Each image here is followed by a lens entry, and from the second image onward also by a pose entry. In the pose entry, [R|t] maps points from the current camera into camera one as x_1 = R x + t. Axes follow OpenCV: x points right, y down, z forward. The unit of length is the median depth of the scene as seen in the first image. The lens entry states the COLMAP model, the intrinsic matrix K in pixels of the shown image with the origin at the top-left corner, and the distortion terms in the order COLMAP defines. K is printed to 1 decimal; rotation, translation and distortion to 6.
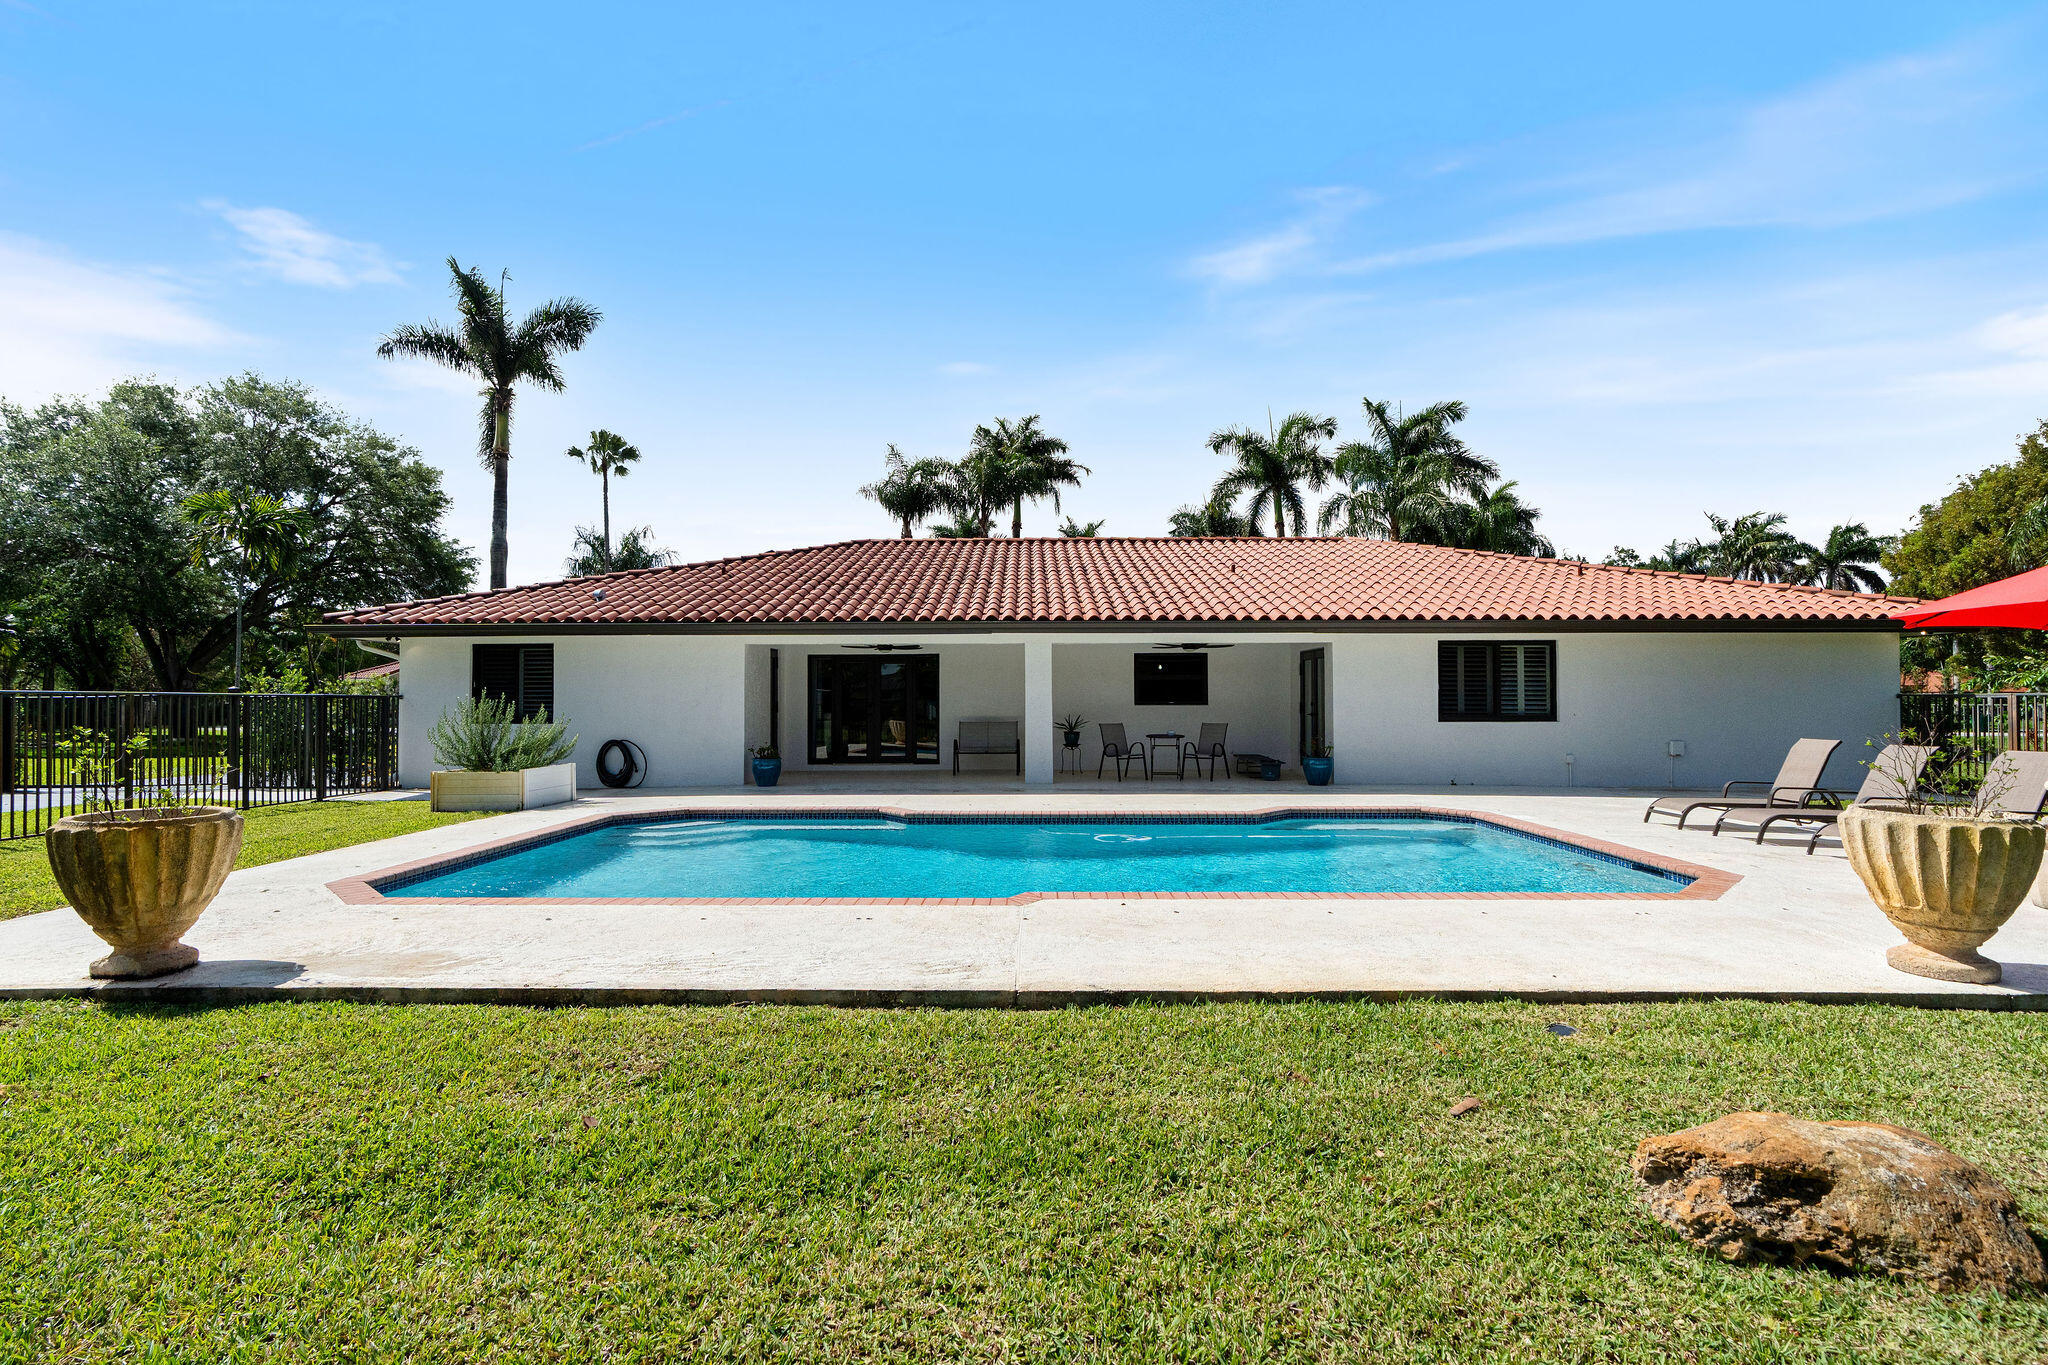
lens RADIAL K [[918.5, 0, 1007.0], [0, 918.5, 698.9], [0, 0, 1]] dist [-0.002064, -0.000033]
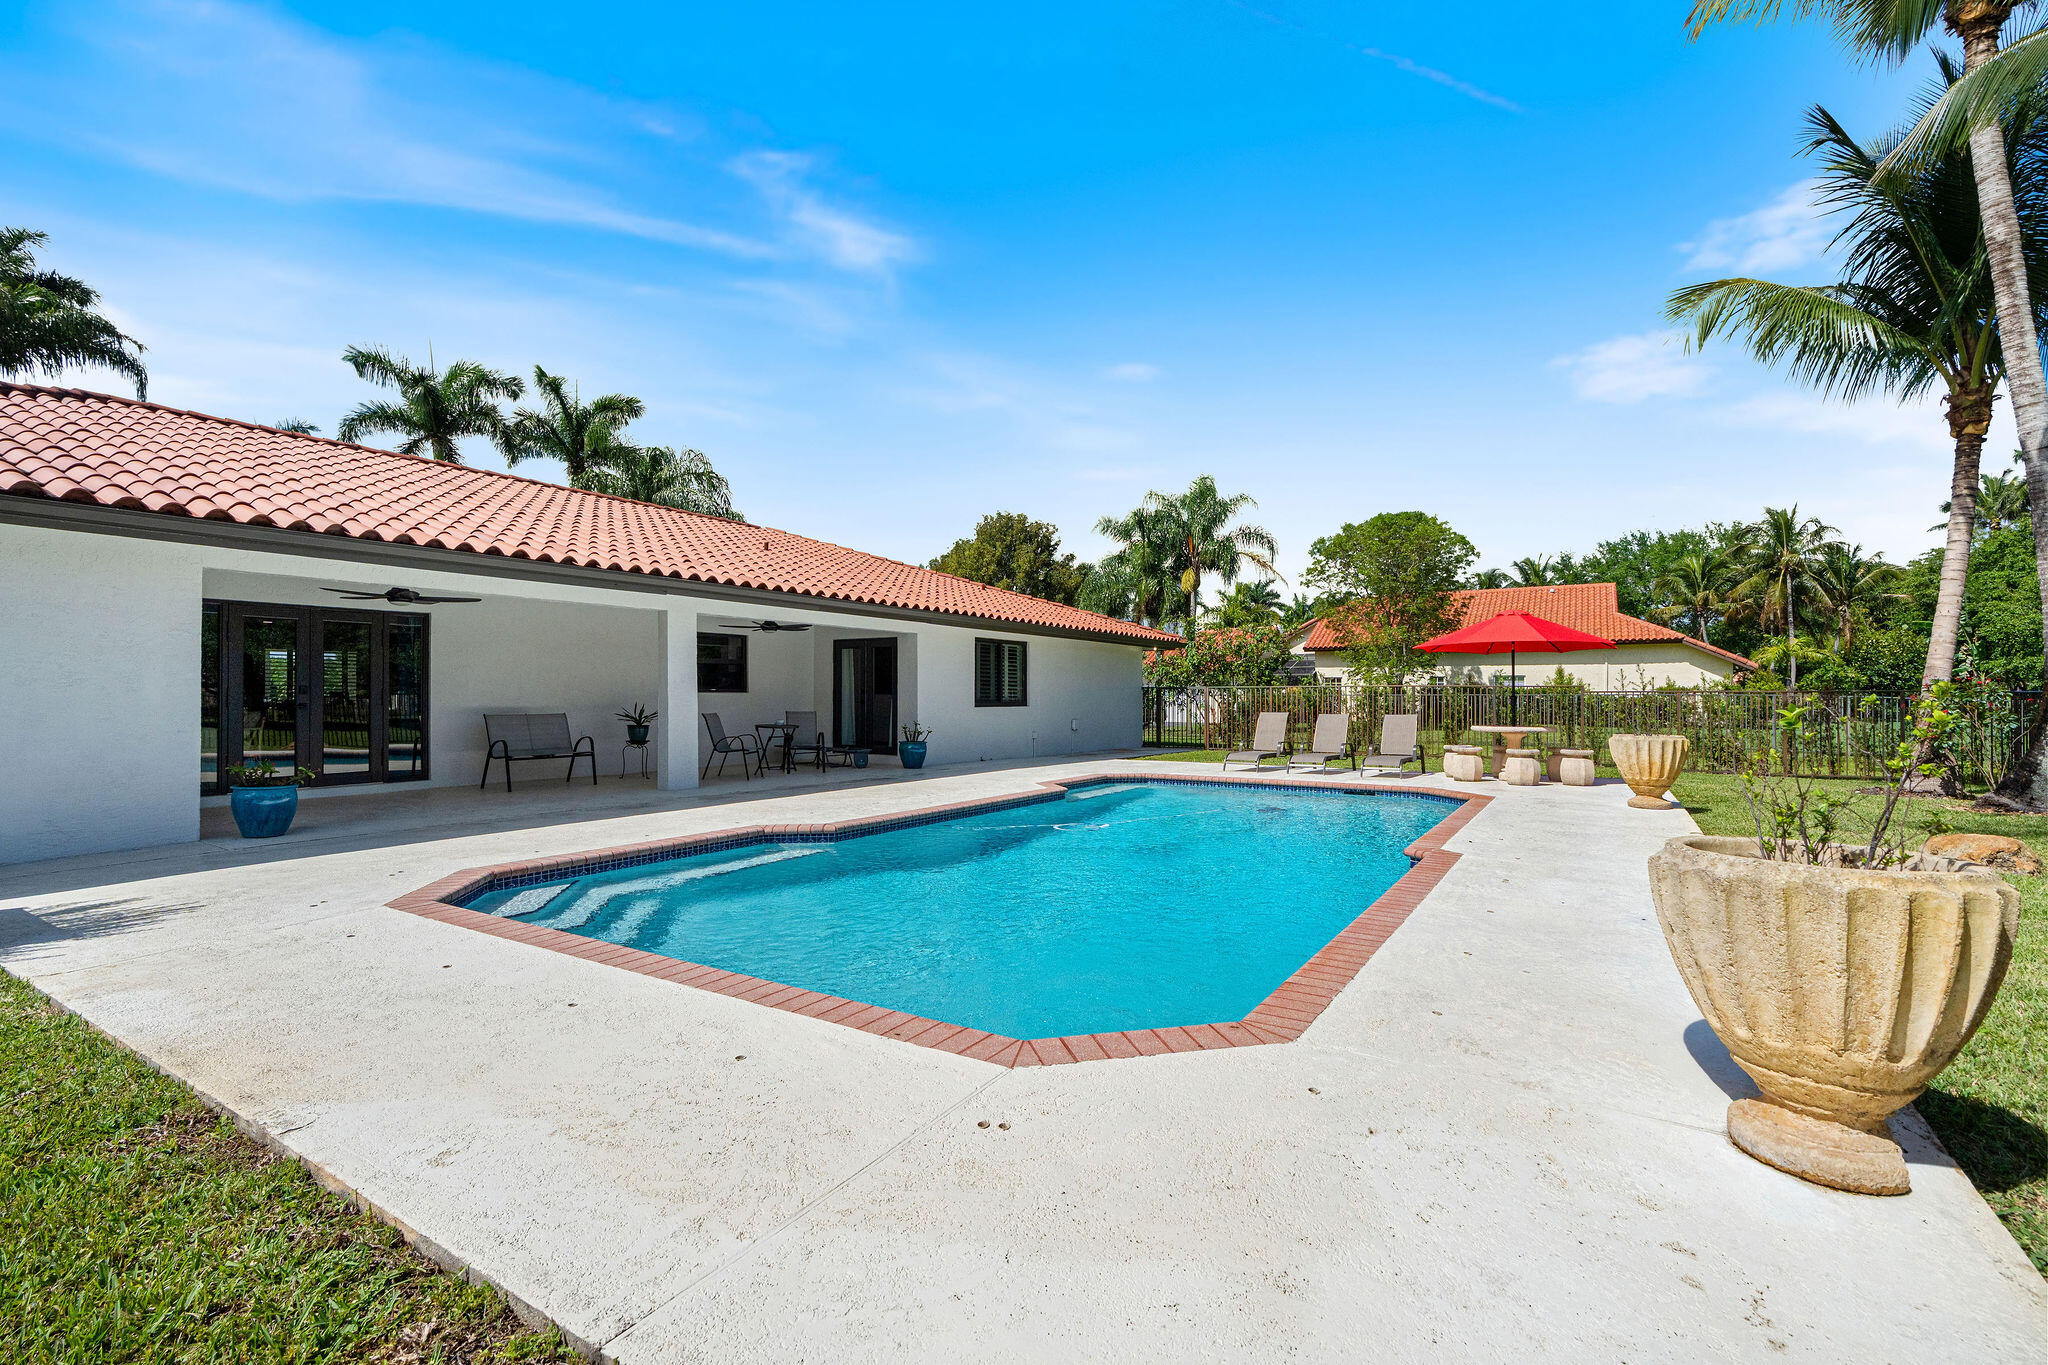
lens RADIAL K [[918.5, 0, 1011.0], [0, 918.5, 676.4], [0, 0, 1]] dist [-0.002064, -0.000033]
pose [[0.522898, 0.018392, 0.852197, -0.448682], [-0.005464, 0.999819, -0.018225, 0.006498], [-0.852378, 0.004873, 0.522904, 0.309744]]
